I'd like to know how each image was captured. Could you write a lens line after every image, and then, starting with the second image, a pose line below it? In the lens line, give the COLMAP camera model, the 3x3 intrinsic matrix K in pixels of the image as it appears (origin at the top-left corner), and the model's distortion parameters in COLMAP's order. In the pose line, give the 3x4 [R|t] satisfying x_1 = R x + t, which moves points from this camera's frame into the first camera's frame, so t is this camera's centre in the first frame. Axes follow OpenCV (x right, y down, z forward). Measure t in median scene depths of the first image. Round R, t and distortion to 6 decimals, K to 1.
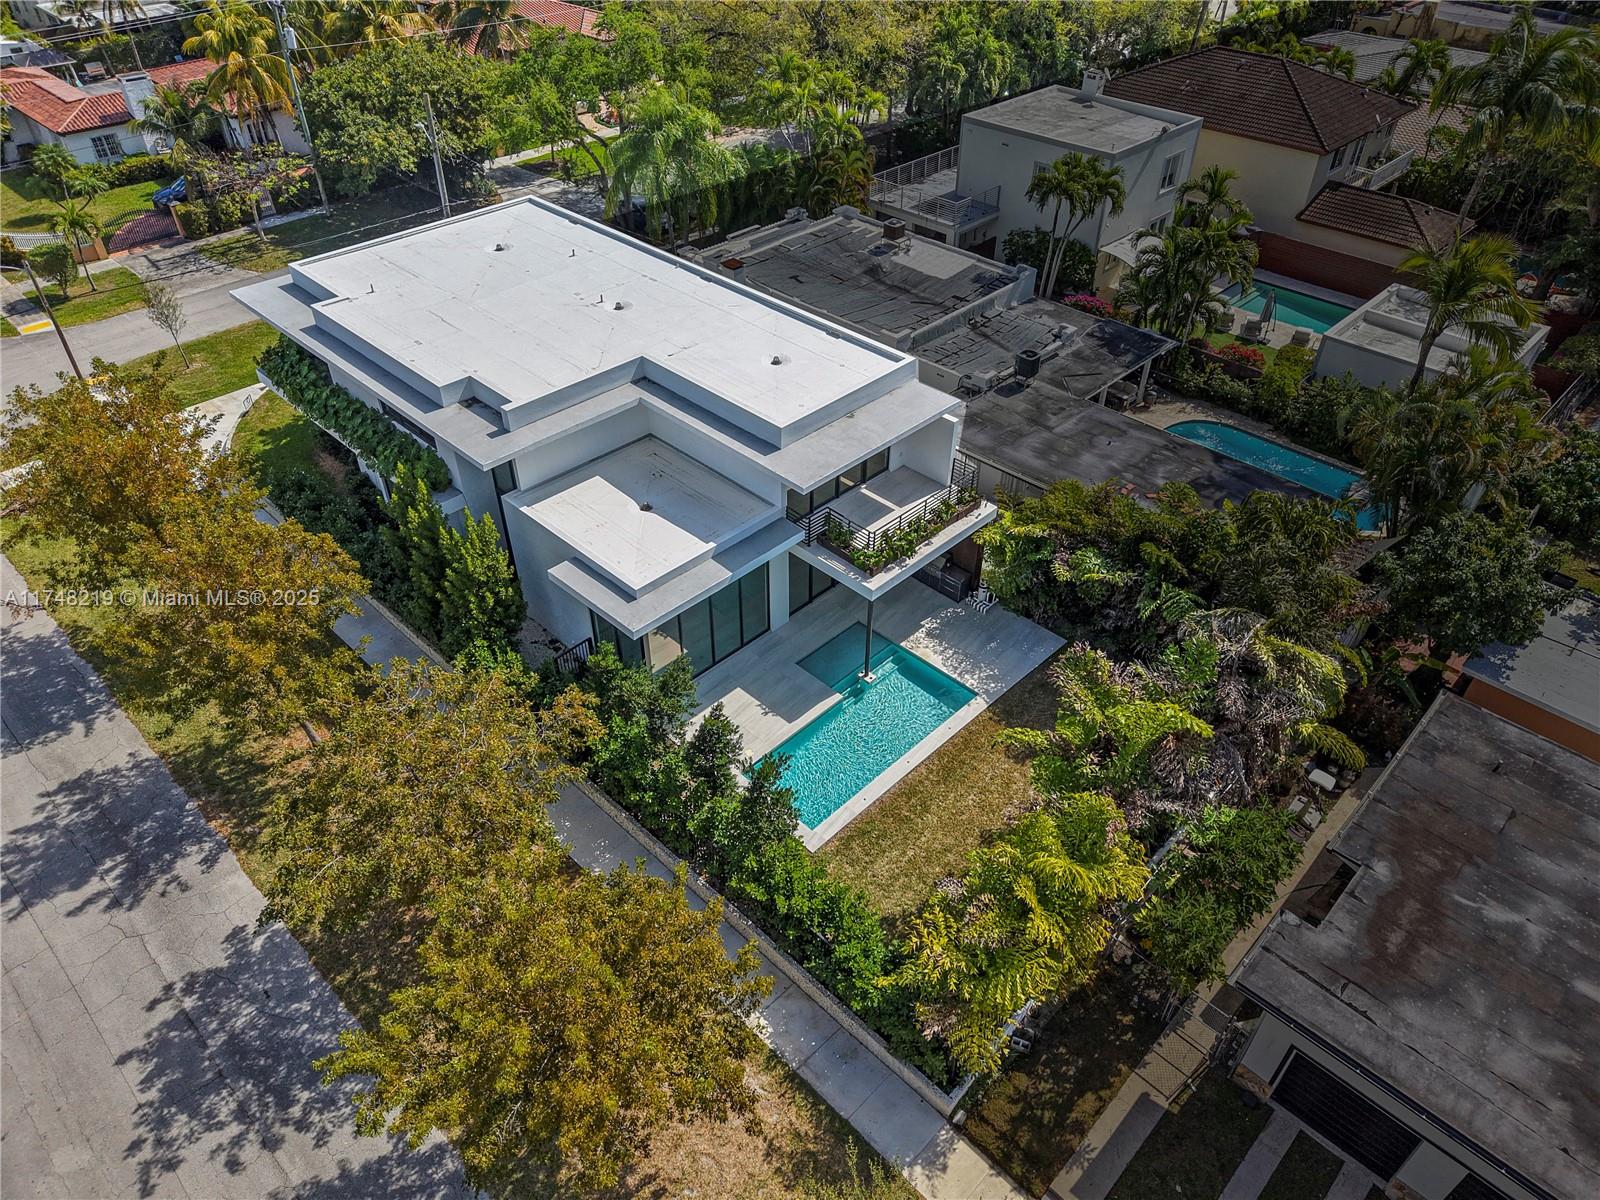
lens RADIAL K [[1074.5, 0, 800.0], [0, 1074.5, 600.0], [0, 0, 1]] dist [0.005667, 0.002889]
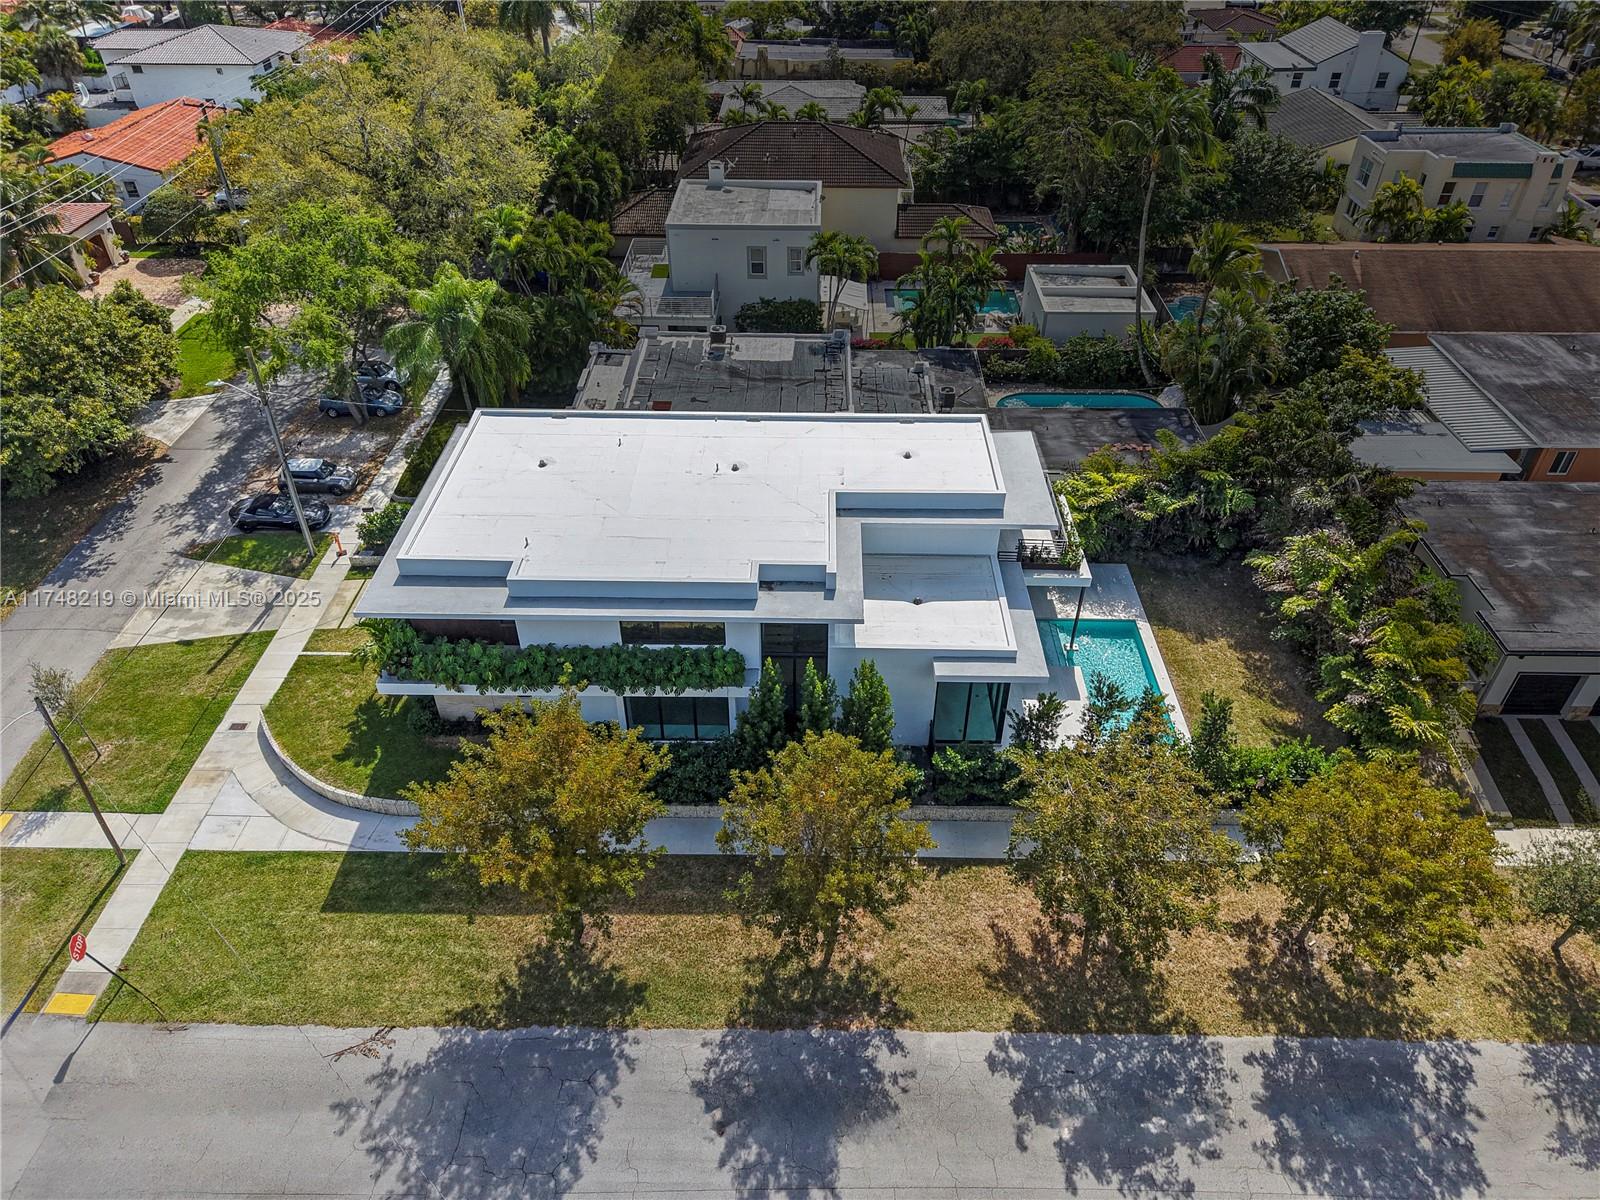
lens RADIAL K [[1087.4, 0, 798.2], [0, 1087.4, 583.0], [0, 0, 1]] dist [0.048442, -0.060613]
pose [[0.727498, -0.418570, 0.543641, -0.892443], [0.436984, 0.893530, 0.103193, -0.288866], [-0.528953, 0.162489, 0.832950, 0.051208]]
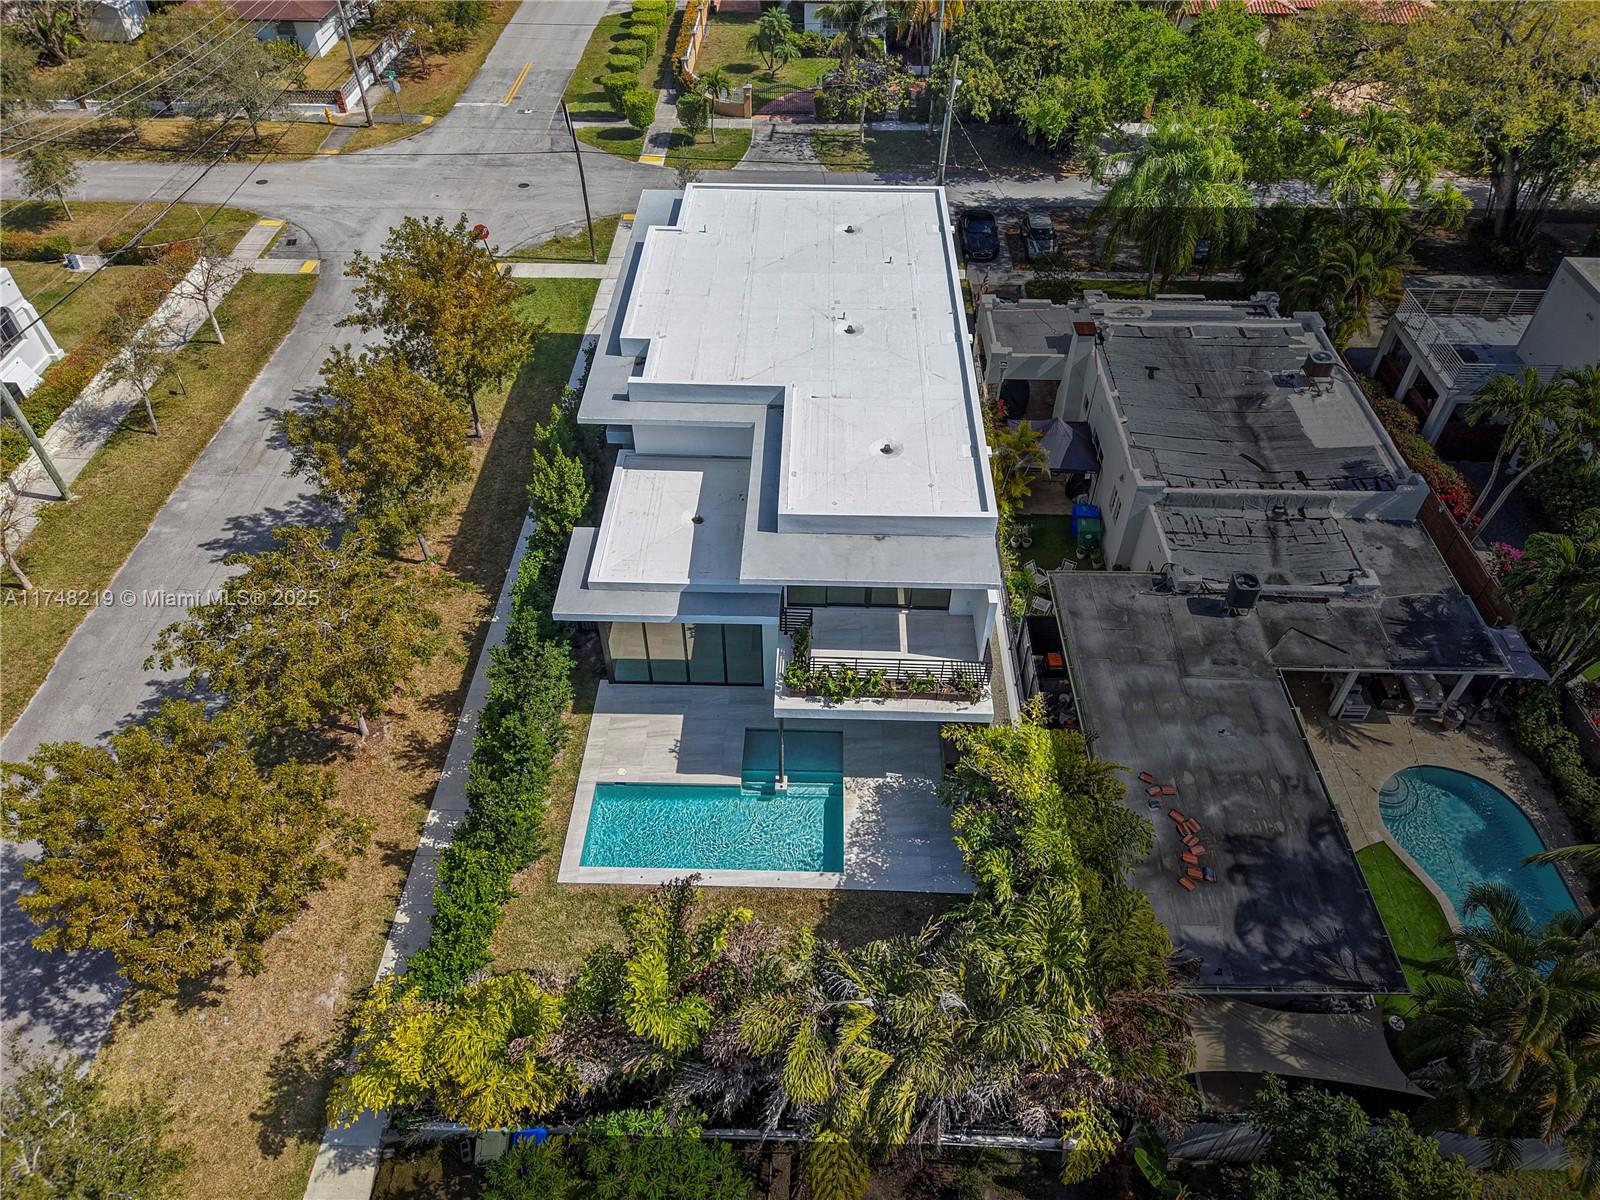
lens RADIAL K [[1071.6, 0, 800.0], [0, 1071.6, 600.0], [0, 0, 1]] dist [0.035397, -0.047426]
pose [[0.683971, 0.510984, -0.520652, 0.499026], [-0.464628, 0.855356, 0.229100, -0.301238], [0.562410, 0.085212, 0.822456, 0.210993]]
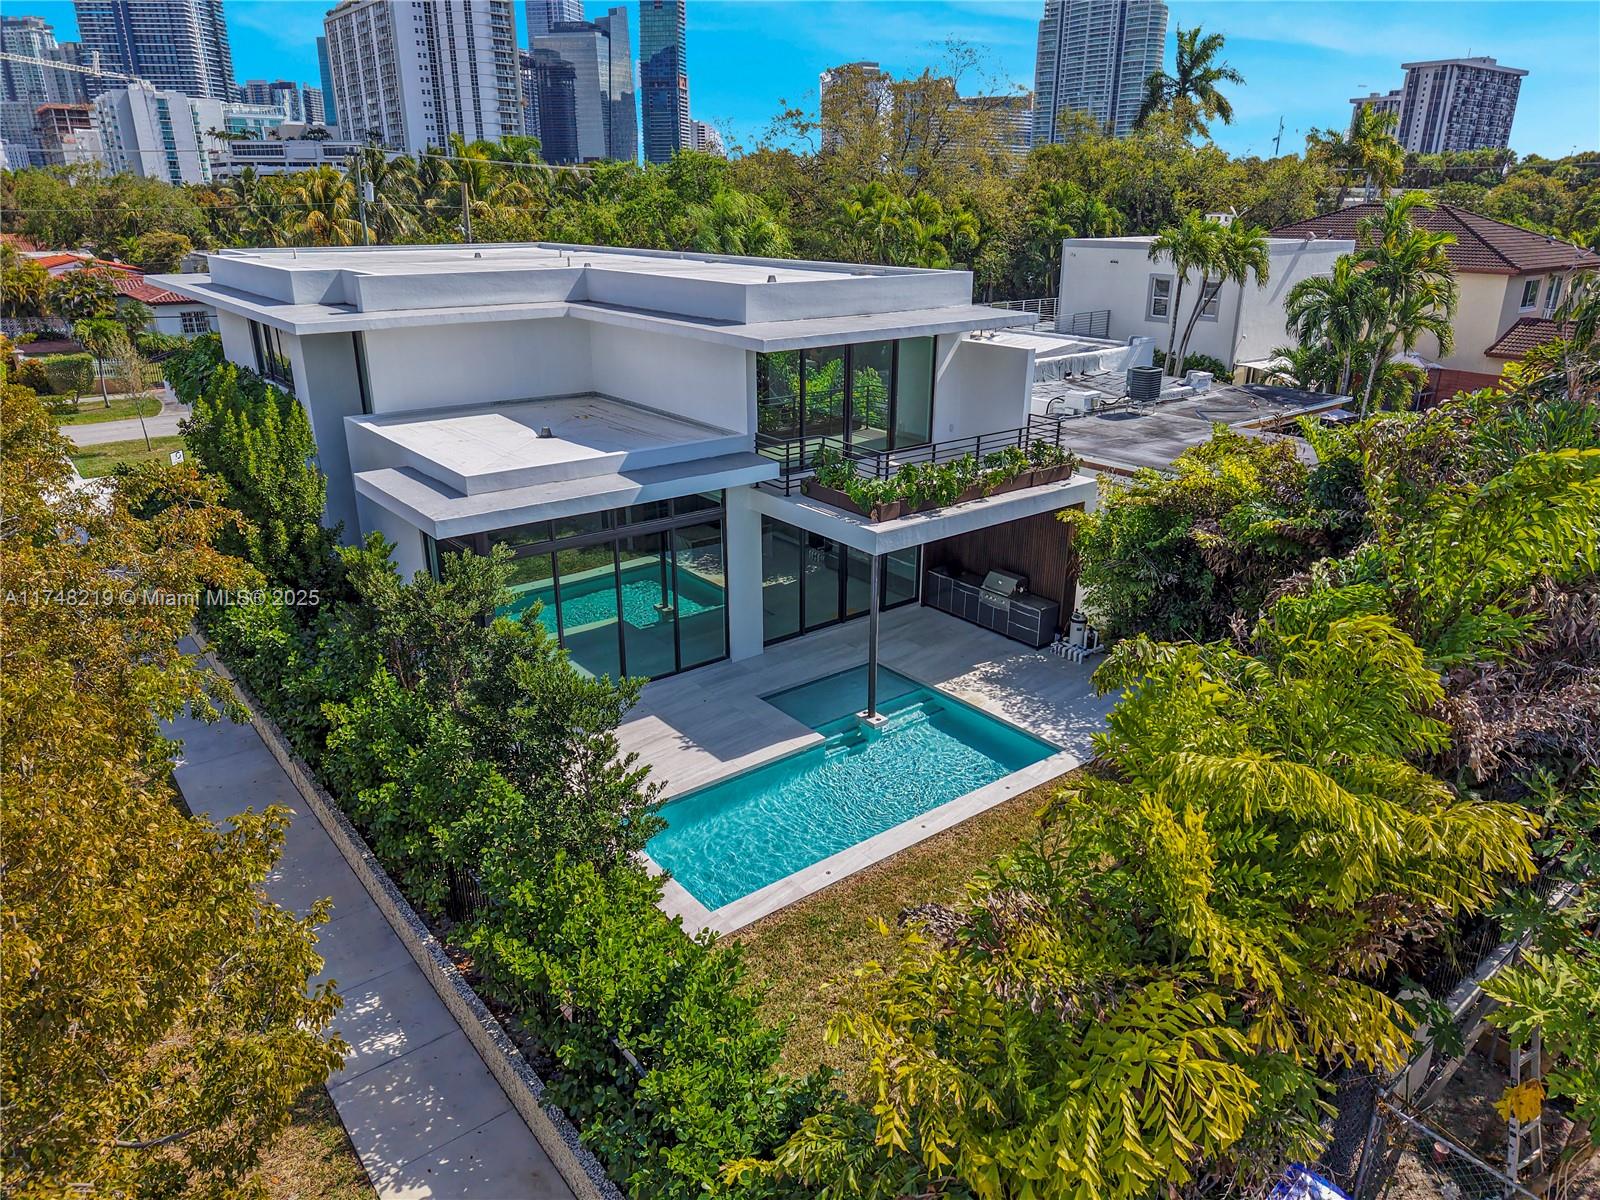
lens RADIAL K [[1074.5, 0, 800.0], [0, 1074.5, 600.0], [0, 0, 1]] dist [0.005667, 0.002889]
pose [[0.992167, 0.045007, -0.116527, 0.090931], [-0.080103, 0.945028, -0.317028, 0.204323], [0.095852, 0.323879, 0.941231, 0.428742]]
